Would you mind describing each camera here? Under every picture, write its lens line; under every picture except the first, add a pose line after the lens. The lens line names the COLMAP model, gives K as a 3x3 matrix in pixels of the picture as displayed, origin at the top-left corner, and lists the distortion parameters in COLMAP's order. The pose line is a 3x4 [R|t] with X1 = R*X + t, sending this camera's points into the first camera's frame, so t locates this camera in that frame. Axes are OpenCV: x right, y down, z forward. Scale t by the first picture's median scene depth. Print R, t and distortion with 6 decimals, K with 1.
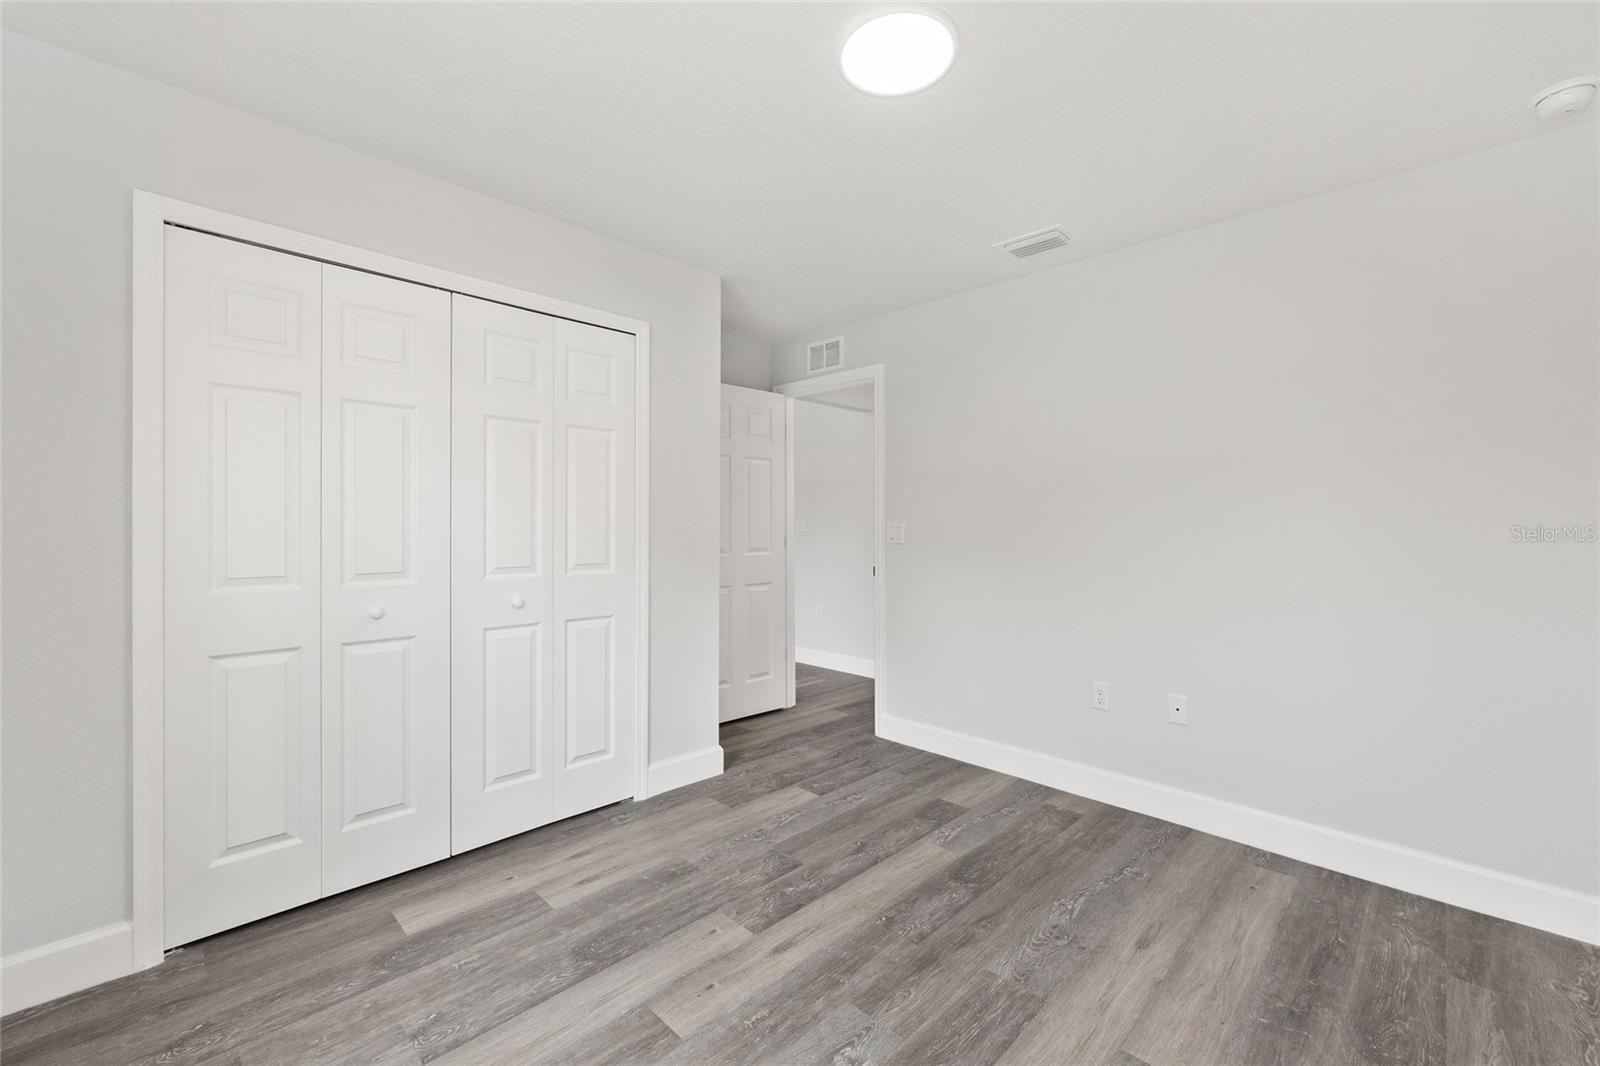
lens RADIAL K [[640.1, 0, 804.1], [0, 640.1, 528.1], [0, 0, 1]] dist [0.000838, 0.000277]
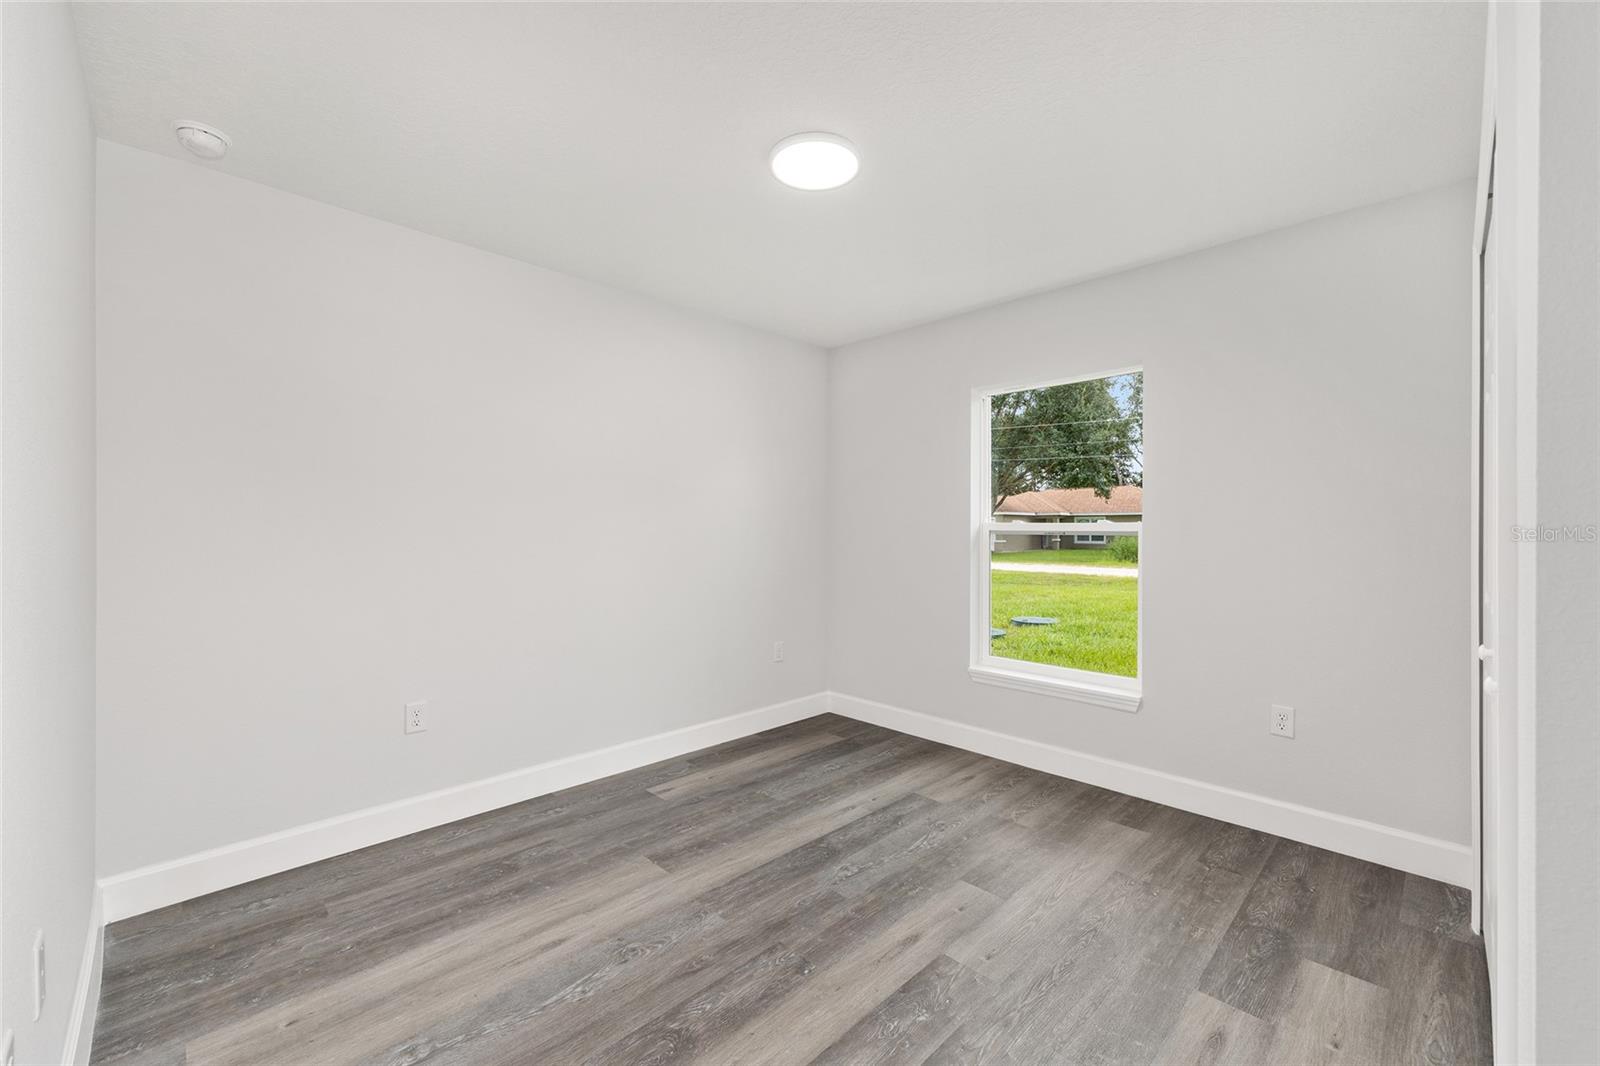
lens RADIAL K [[640.1, 0, 804.1], [0, 640.1, 528.1], [0, 0, 1]] dist [0.000838, 0.000277]
pose [[-0.999851, -0.005901, 0.016225, 0.126108], [-0.005866, 0.999980, 0.002206, -0.010966], [-0.016238, 0.002110, -0.999866, 2.043516]]
